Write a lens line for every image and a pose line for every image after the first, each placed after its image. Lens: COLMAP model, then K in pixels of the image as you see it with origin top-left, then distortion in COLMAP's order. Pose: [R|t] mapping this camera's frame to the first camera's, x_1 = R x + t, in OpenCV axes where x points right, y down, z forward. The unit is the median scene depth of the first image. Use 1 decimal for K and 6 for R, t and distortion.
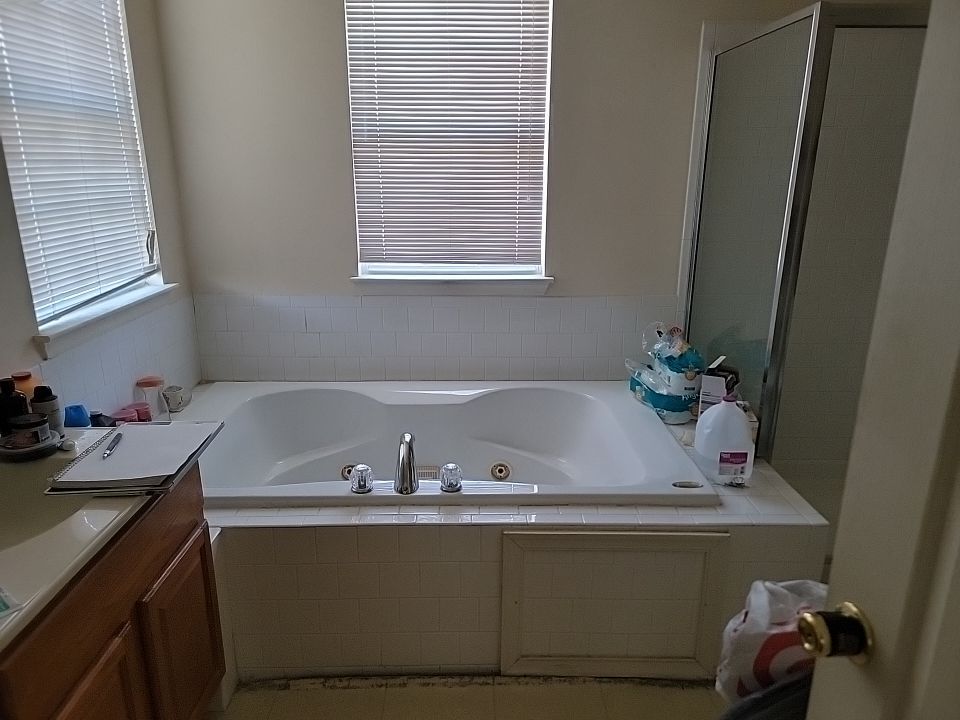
lens RADIAL K [[659.5, 0, 479.9], [0, 659.5, 356.6], [0, 0, 1]] dist [0.037083, -0.019722]
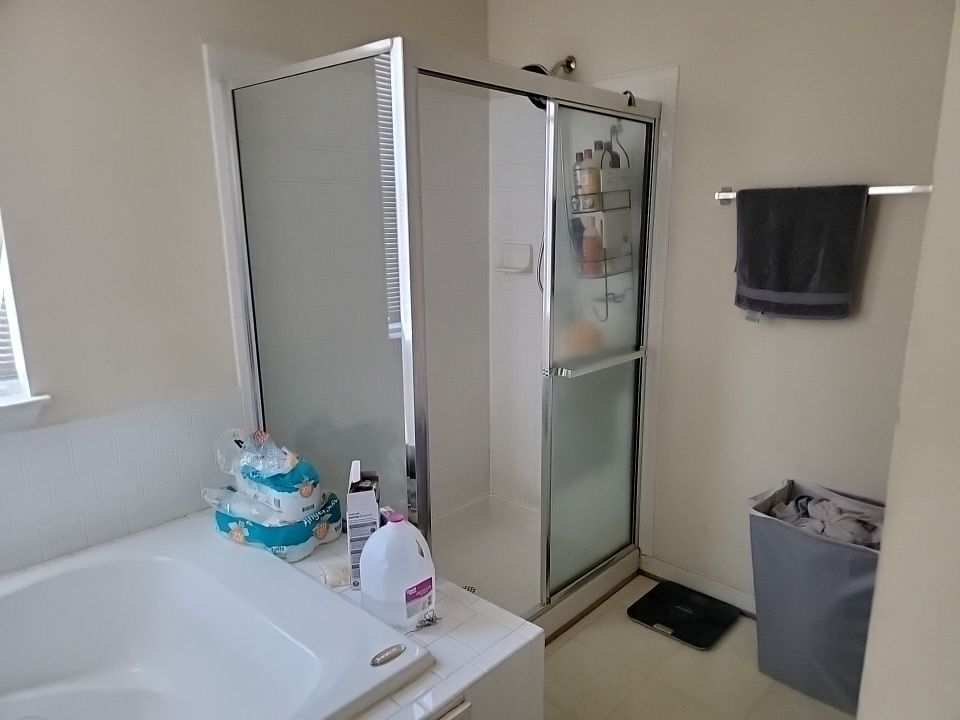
lens RADIAL K [[659.5, 0, 479.2], [0, 659.5, 365.0], [0, 0, 1]] dist [0.037083, -0.019722]
pose [[0.685870, -0.166357, 0.708455, -0.066563], [0.210123, 0.977327, 0.026069, -0.092861], [-0.696729, 0.130983, 0.705275, 0.292701]]
